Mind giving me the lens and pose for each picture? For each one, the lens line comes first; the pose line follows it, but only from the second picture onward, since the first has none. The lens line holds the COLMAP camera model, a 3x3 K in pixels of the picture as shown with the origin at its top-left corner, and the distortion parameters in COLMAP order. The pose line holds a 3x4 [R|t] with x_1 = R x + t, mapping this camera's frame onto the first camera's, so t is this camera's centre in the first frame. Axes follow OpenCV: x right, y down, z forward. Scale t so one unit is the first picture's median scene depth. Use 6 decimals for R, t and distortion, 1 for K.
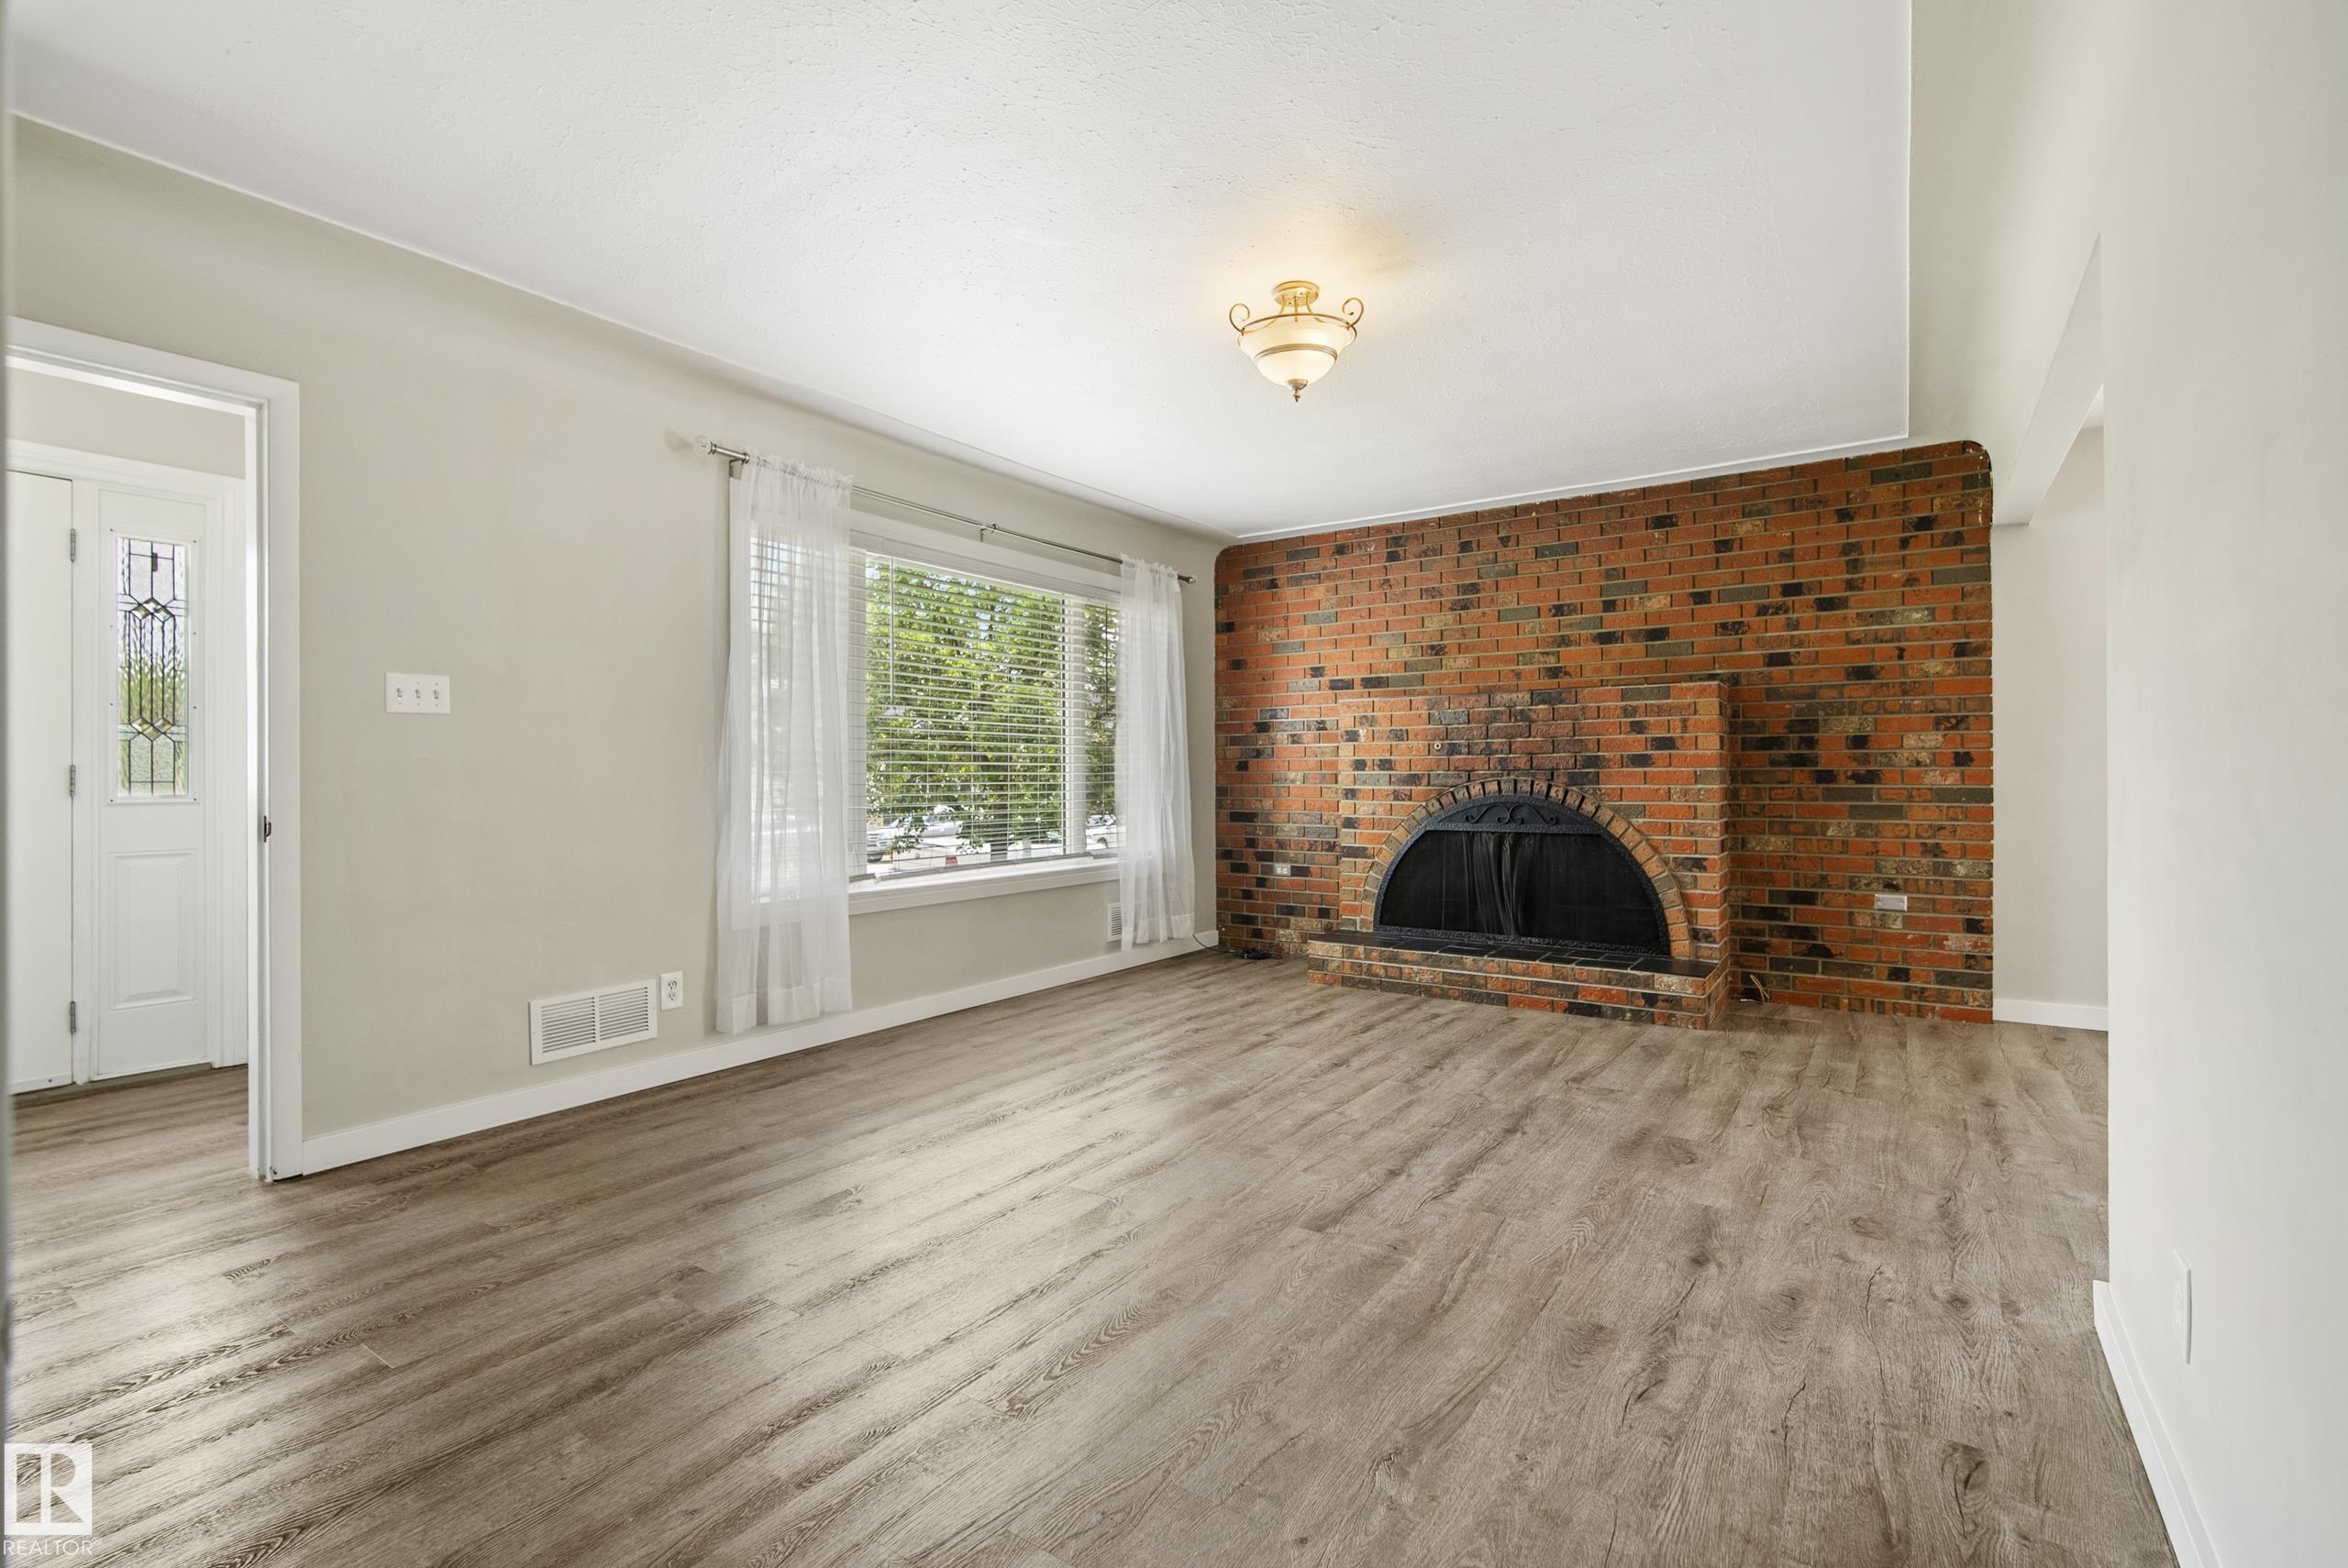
lens RADIAL K [[1057.8, 0, 1156.3], [0, 1057.8, 779.0], [0, 0, 1]] dist [-0.012458, 0.001575]
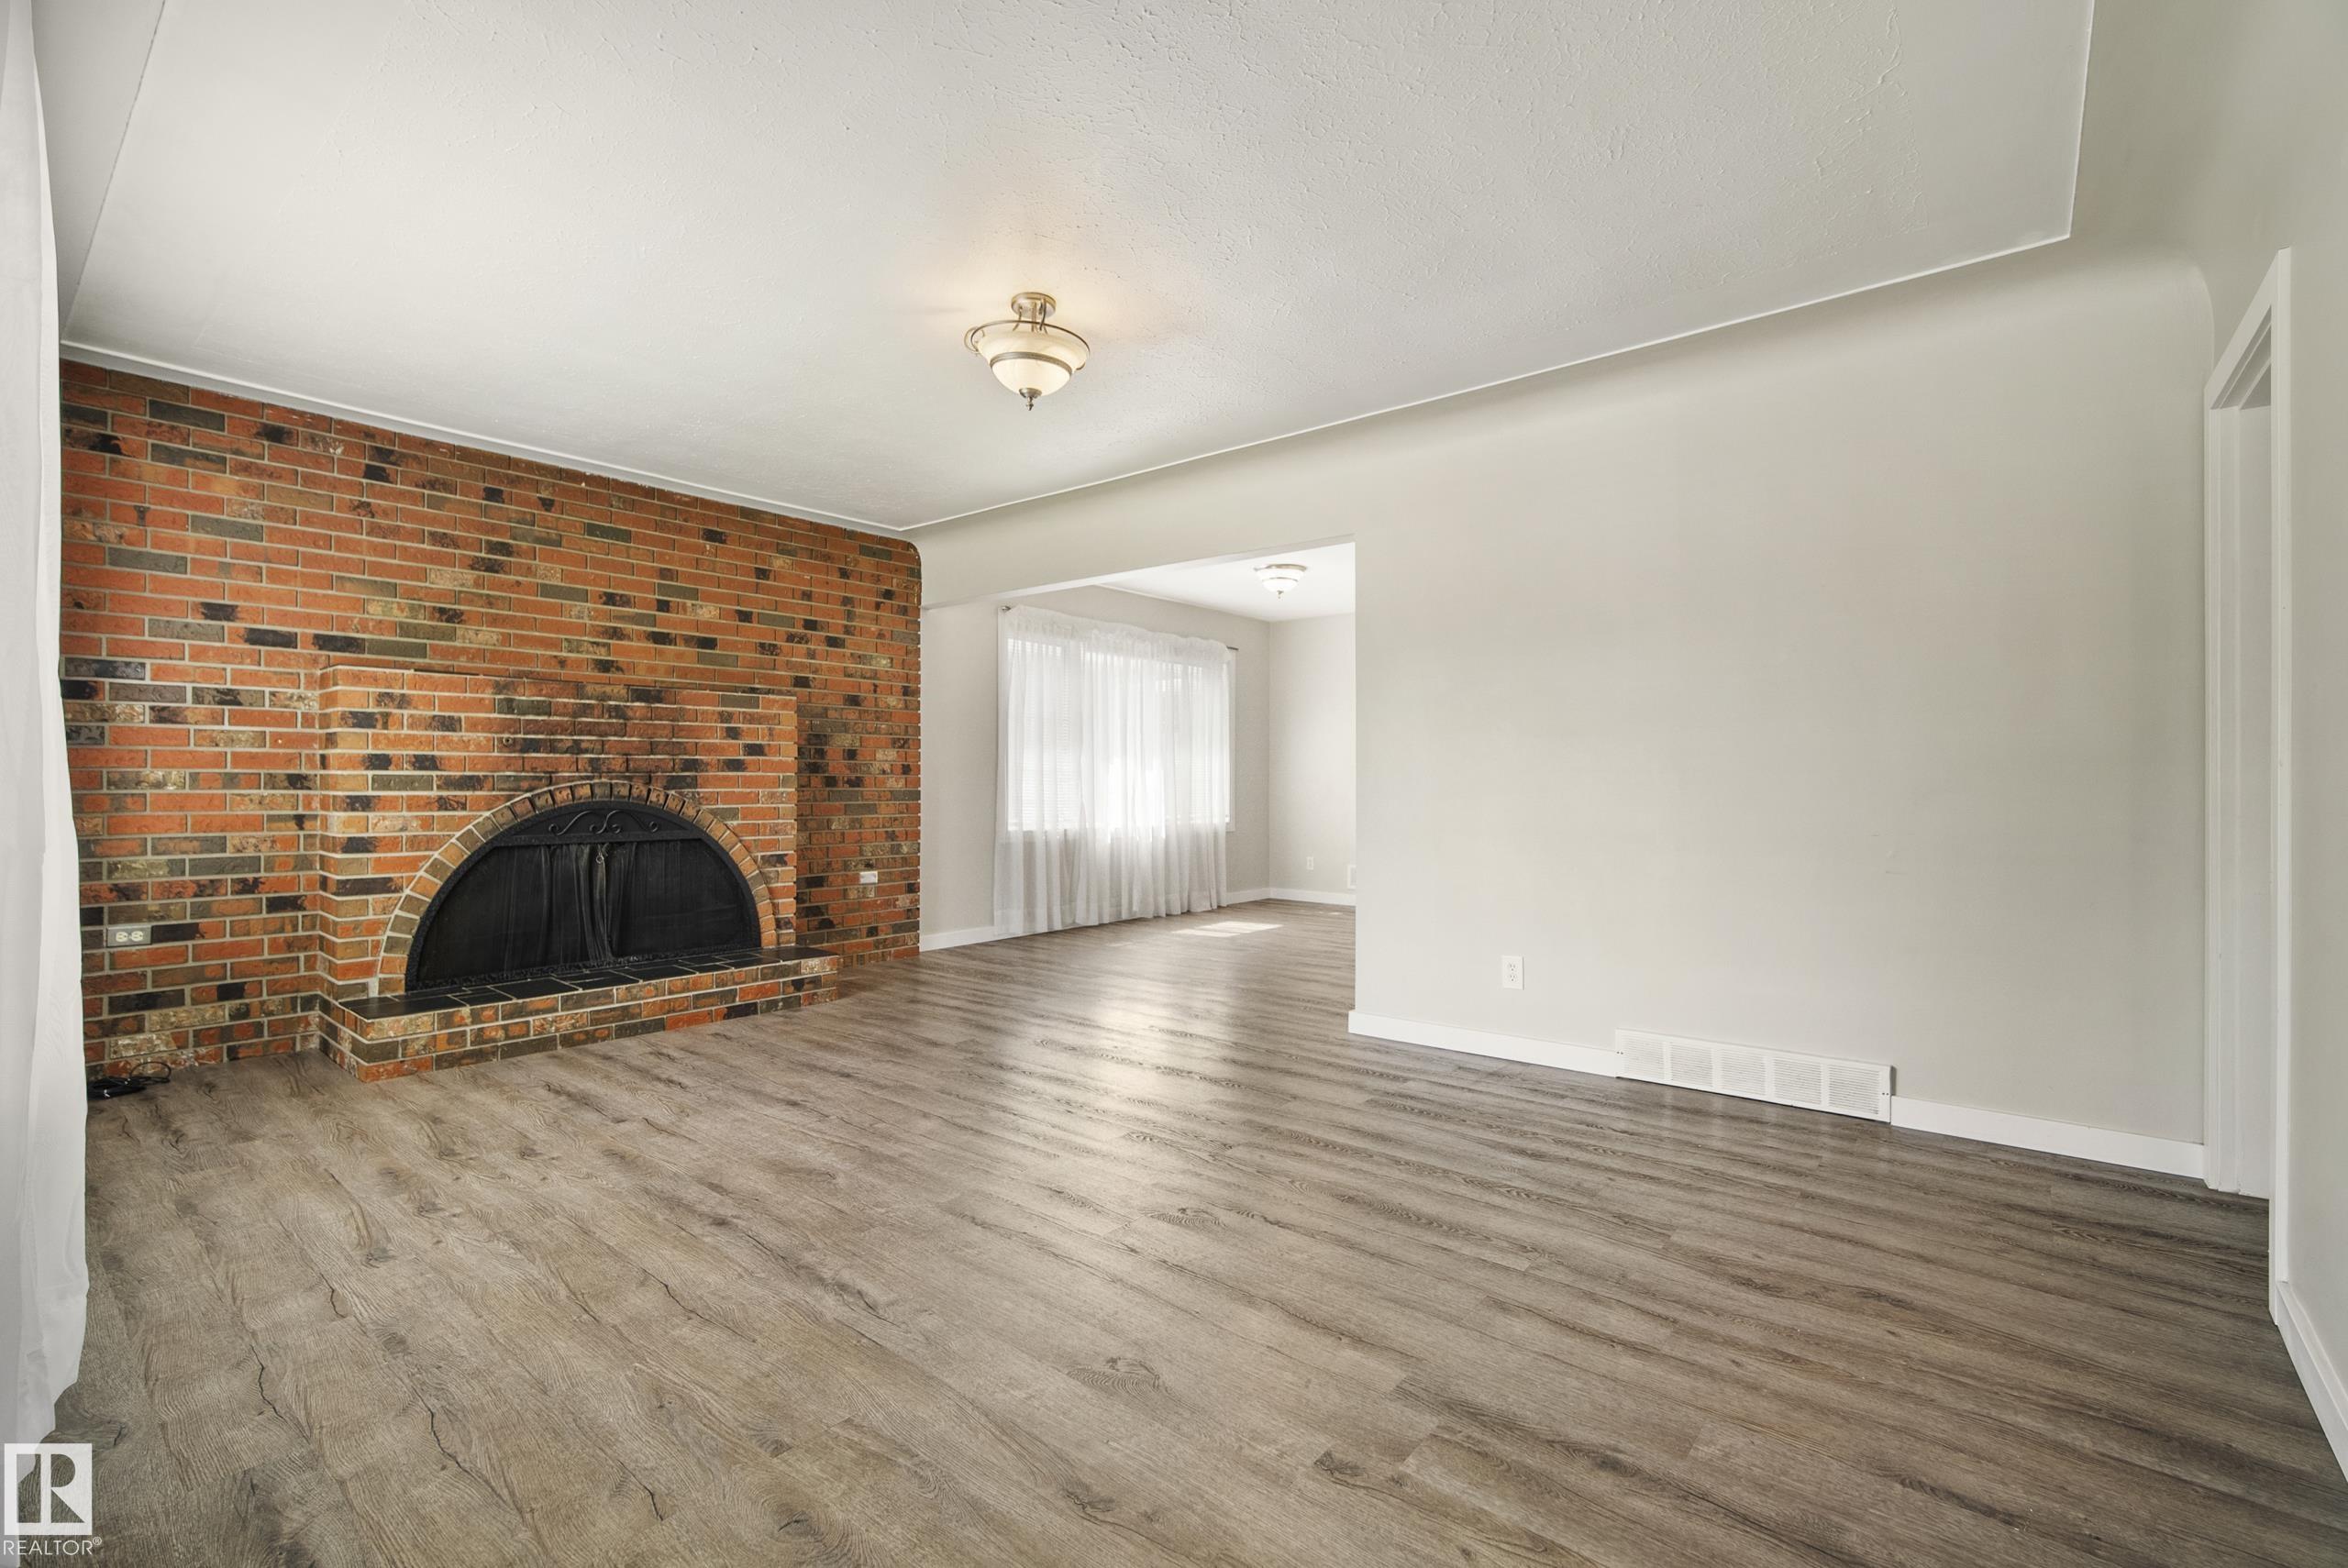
lens RADIAL K [[1057.8, 0, 1166.1], [0, 1057.8, 782.9], [0, 0, 1]] dist [-0.012458, 0.001575]
pose [[0.073993, 0.003932, 0.997251, -0.548520], [-0.000865, 0.999992, -0.003879, 0.003671], [-0.997258, -0.000576, 0.073995, 0.498129]]
